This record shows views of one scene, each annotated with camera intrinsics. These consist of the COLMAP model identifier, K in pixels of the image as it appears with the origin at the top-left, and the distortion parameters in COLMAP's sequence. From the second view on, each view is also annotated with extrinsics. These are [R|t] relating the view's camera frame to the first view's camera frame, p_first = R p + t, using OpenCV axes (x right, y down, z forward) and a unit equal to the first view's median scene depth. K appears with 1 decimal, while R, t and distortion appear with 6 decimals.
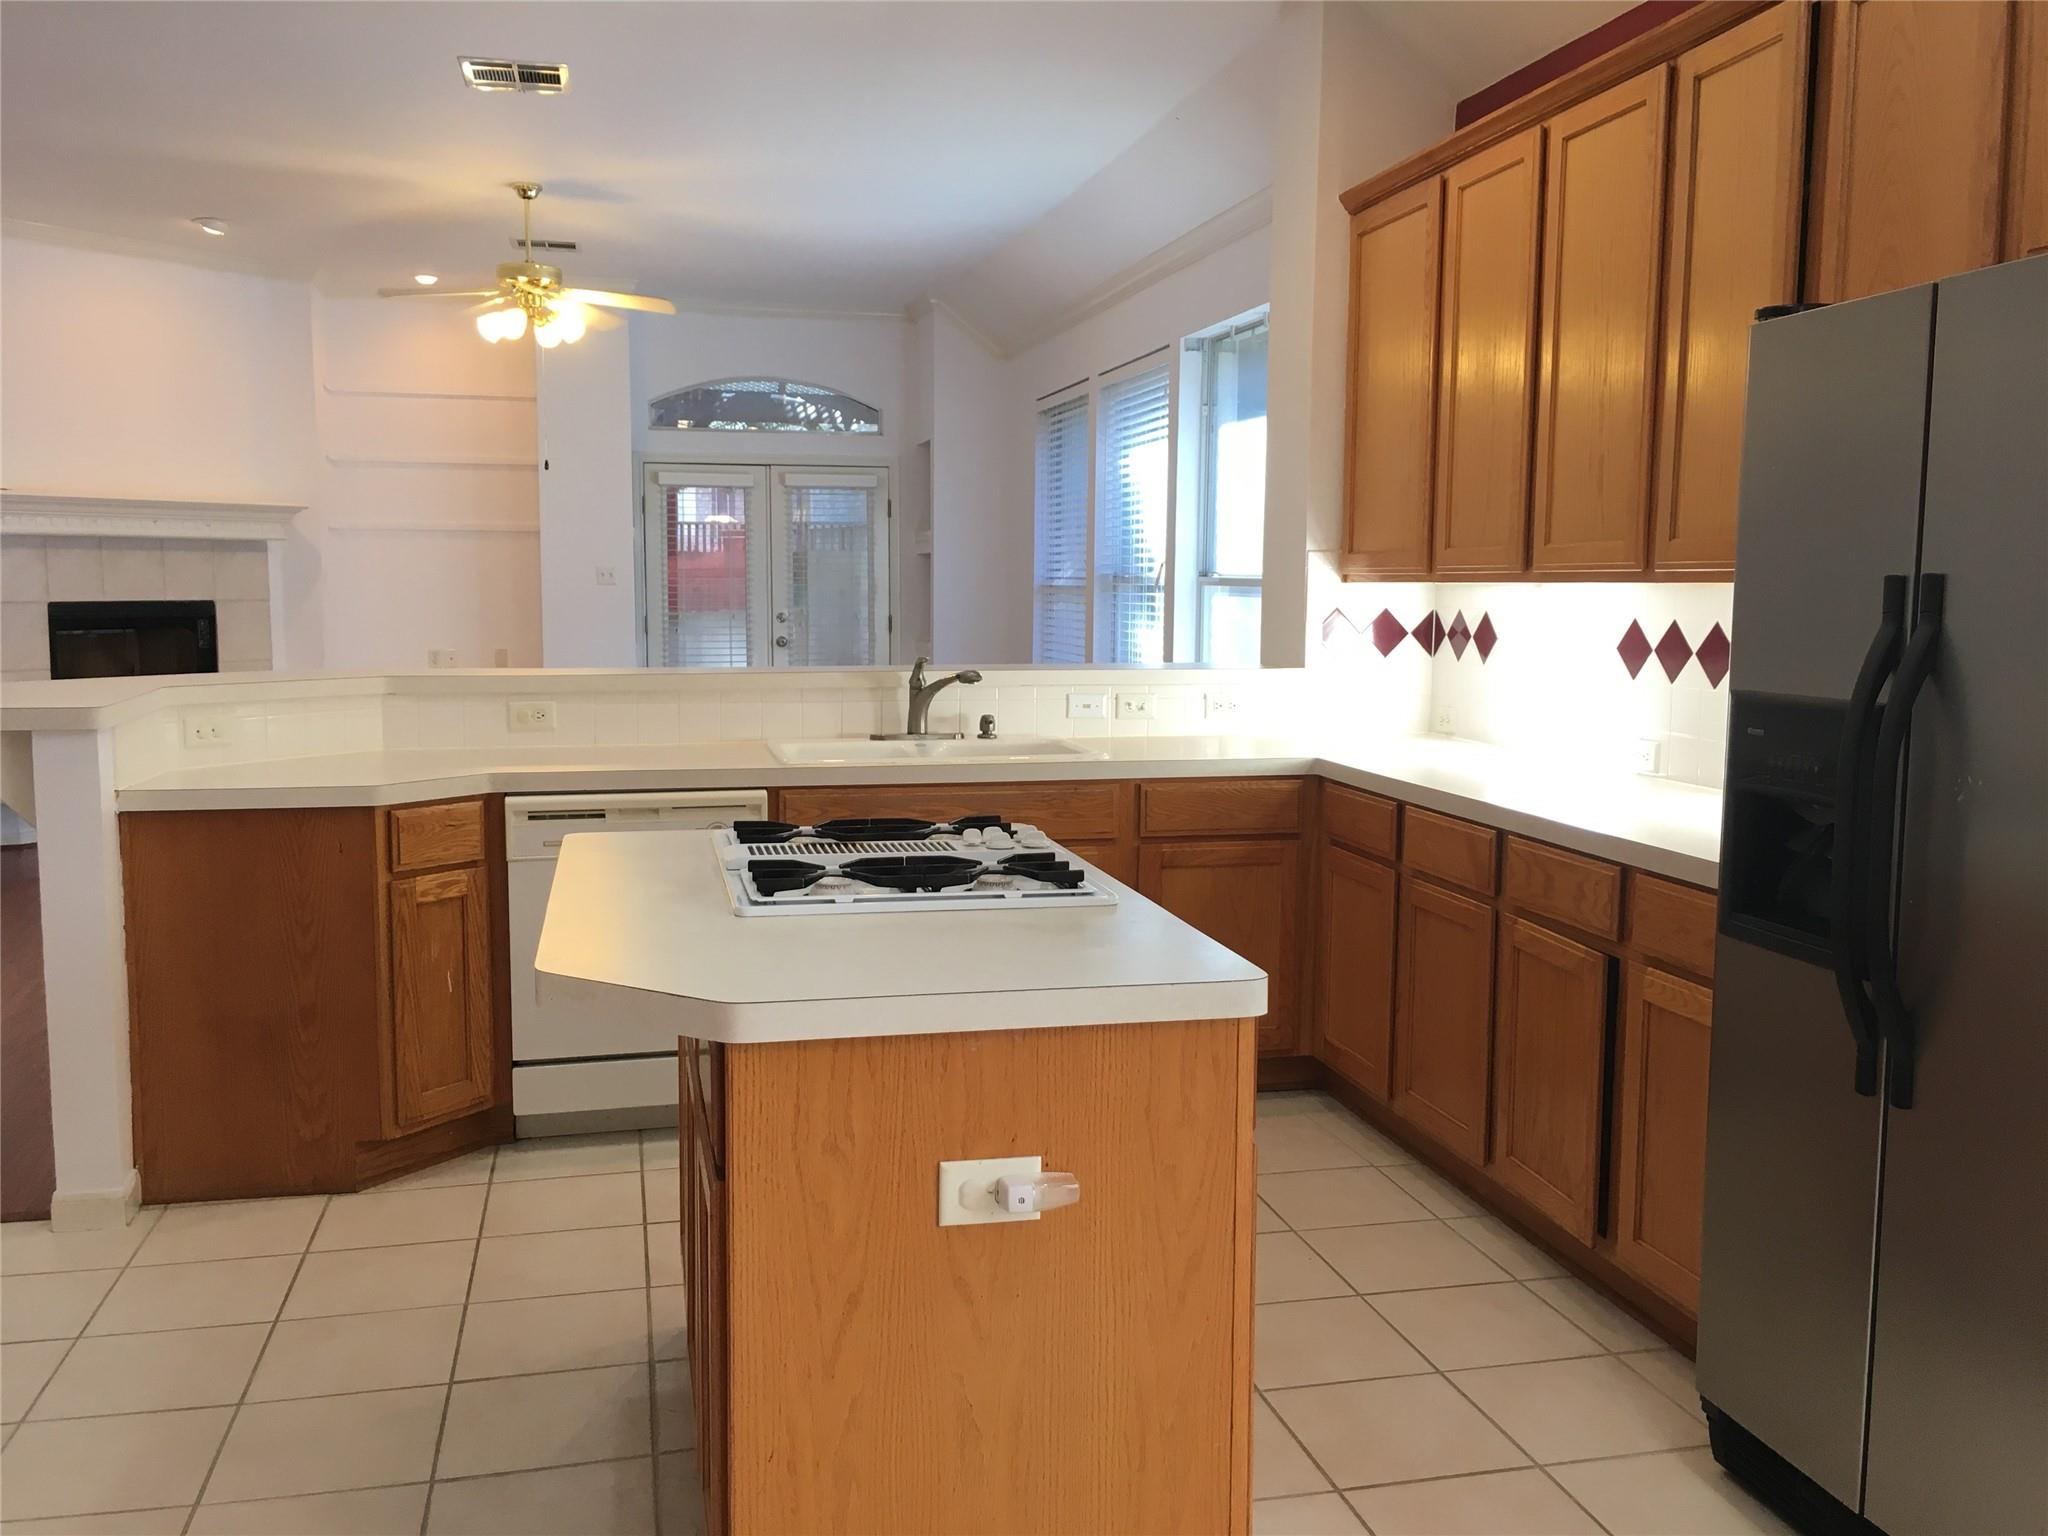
lens RADIAL K [[1743.0, 0, 1016.0], [0, 1743.0, 758.8], [0, 0, 1]] dist [0.077578, -0.111912]
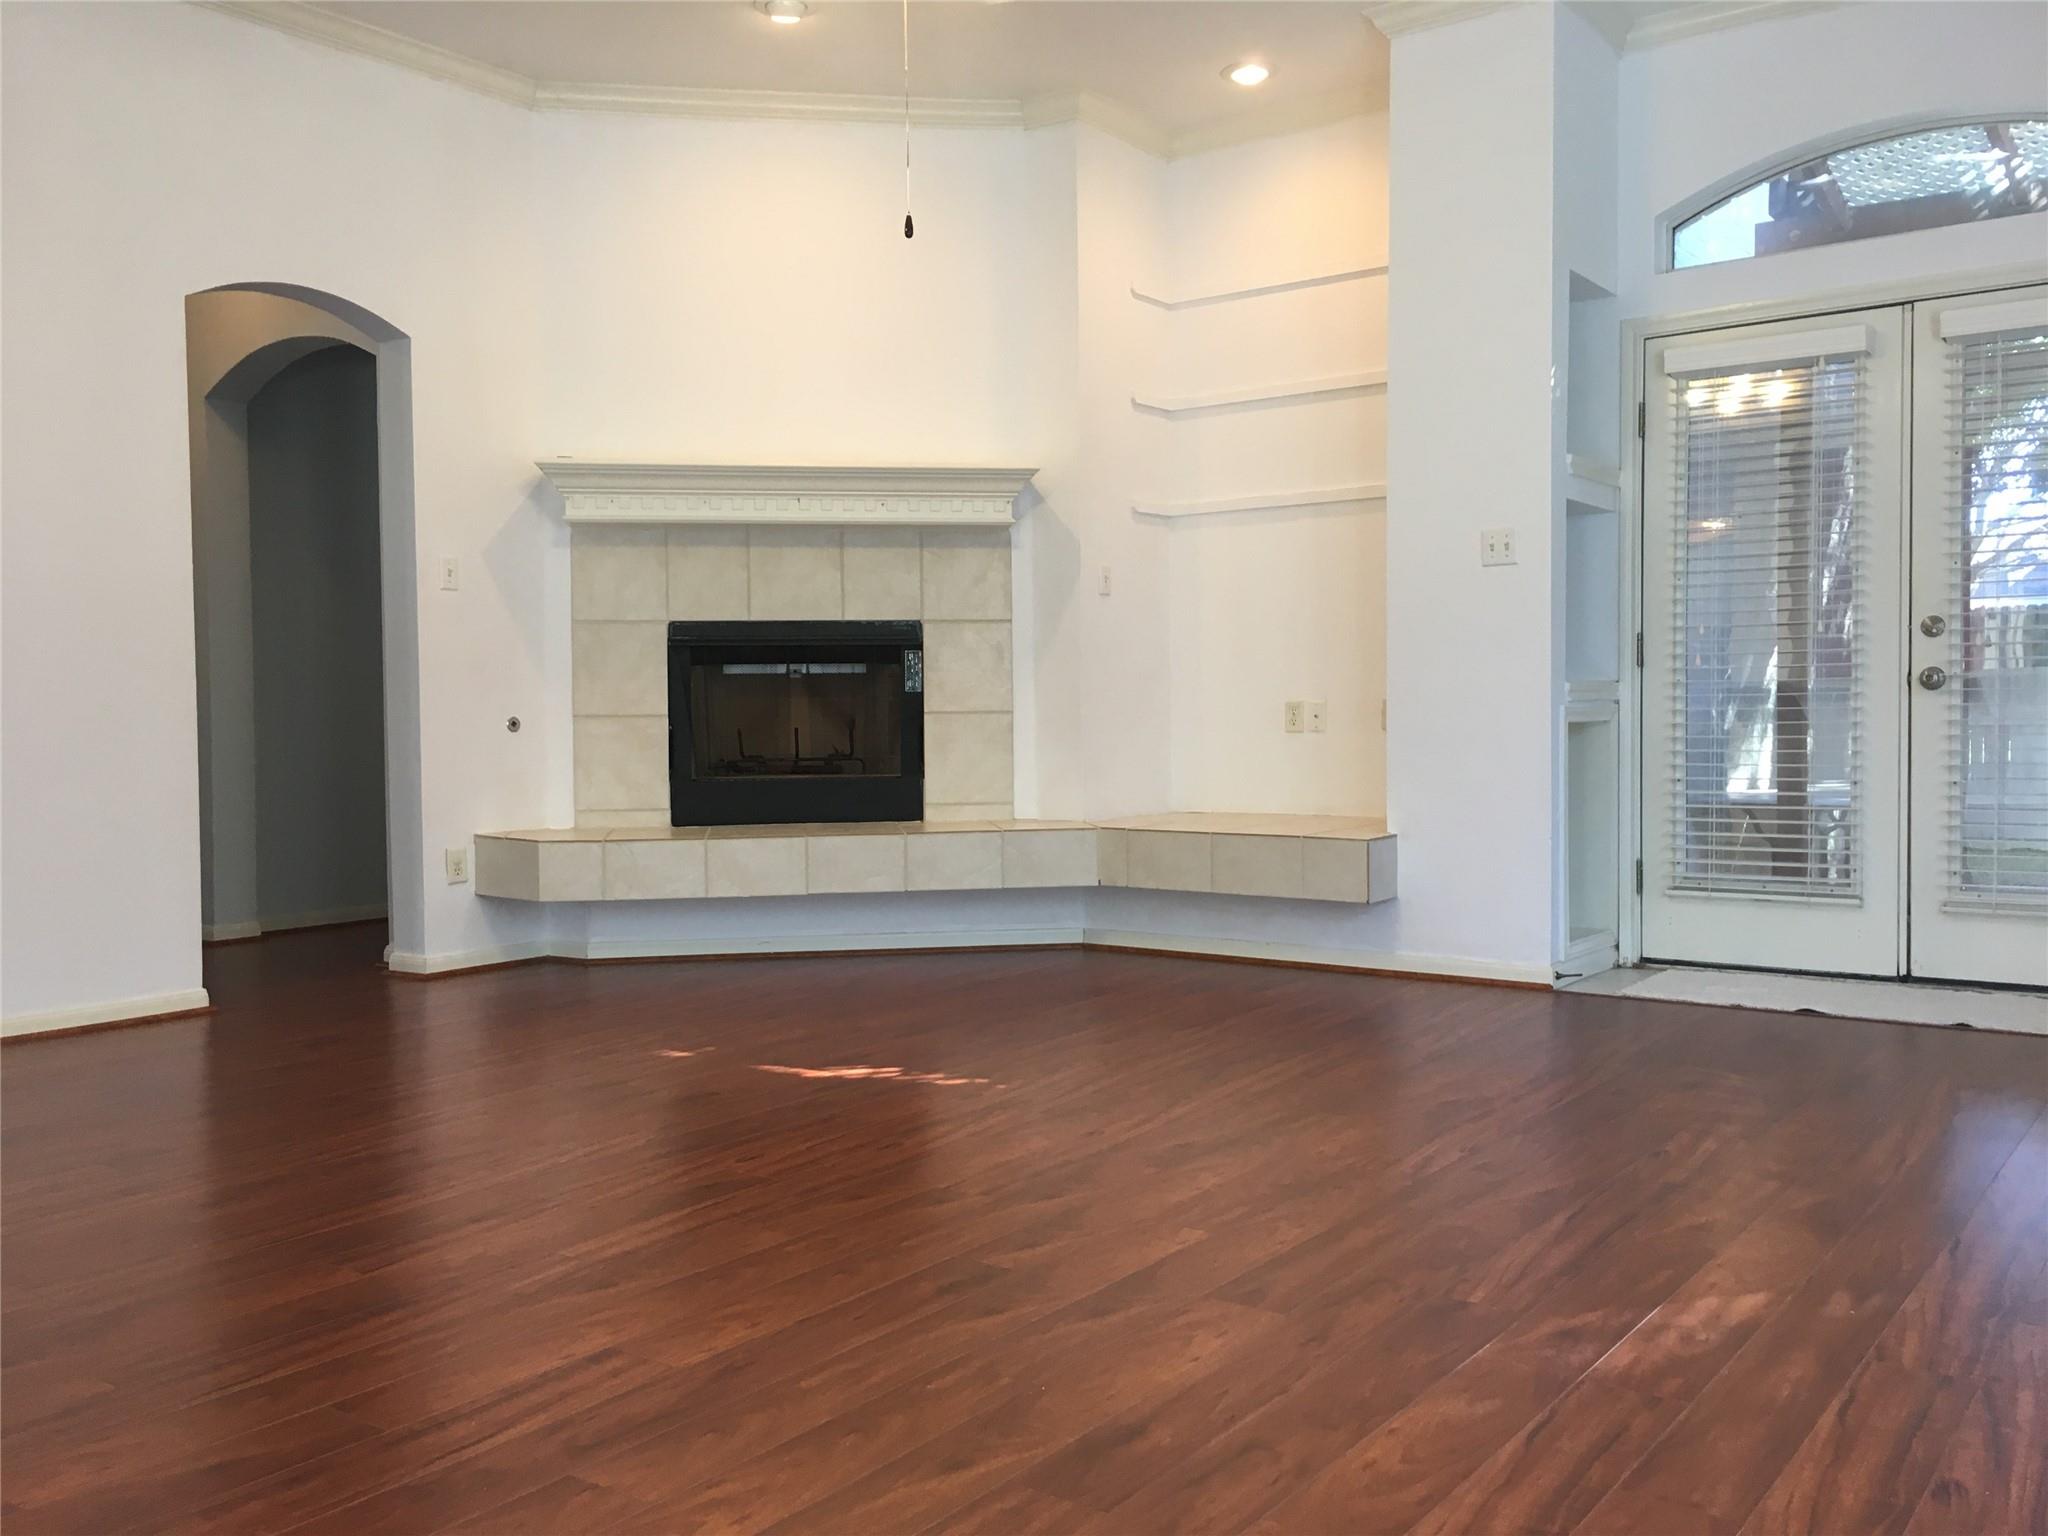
lens RADIAL K [[1743.0, 0, 1018.3], [0, 1743.0, 768.6], [0, 0, 1]] dist [0.077578, -0.111912]
pose [[0.647896, 0.016692, -0.761546, 0.074594], [-0.067323, 0.997102, -0.035421, -0.011927], [0.758748, 0.074219, 0.647142, 0.587058]]
